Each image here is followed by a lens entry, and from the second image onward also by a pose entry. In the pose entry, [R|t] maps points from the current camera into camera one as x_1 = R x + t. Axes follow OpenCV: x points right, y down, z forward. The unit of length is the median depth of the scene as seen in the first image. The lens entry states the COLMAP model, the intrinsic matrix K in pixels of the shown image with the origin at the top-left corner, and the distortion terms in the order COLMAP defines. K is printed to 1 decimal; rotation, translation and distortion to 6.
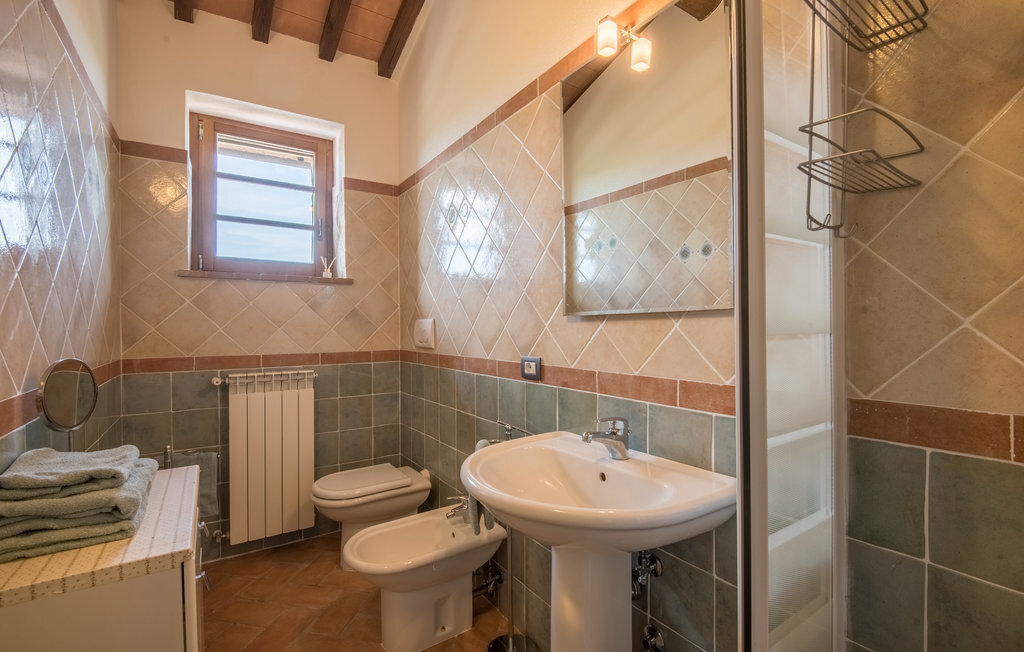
lens RADIAL K [[453.8, 0, 503.9], [0, 453.8, 345.1], [0, 0, 1]] dist [0.017266, 0.002177]
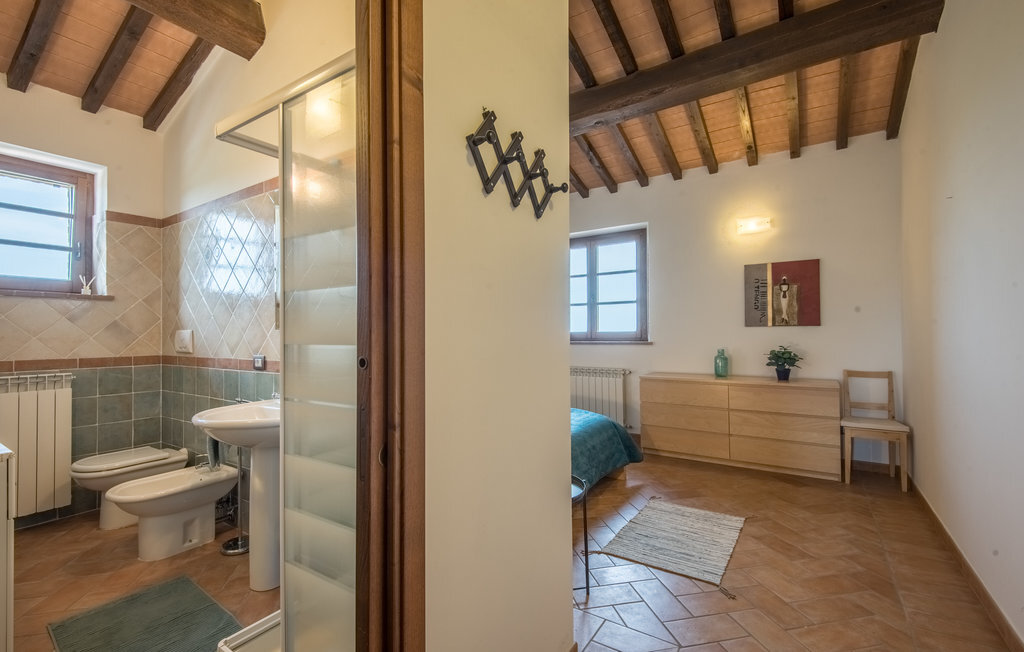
lens RADIAL K [[433.0, 0, 492.8], [0, 433.0, 334.6], [0, 0, 1]] dist [-0.002128, -0.000321]
pose [[0.917832, -0.001009, 0.396967, 0.134688], [0.017044, 0.999175, -0.036870, 0.014564], [-0.396602, 0.040606, 0.917092, -0.444555]]
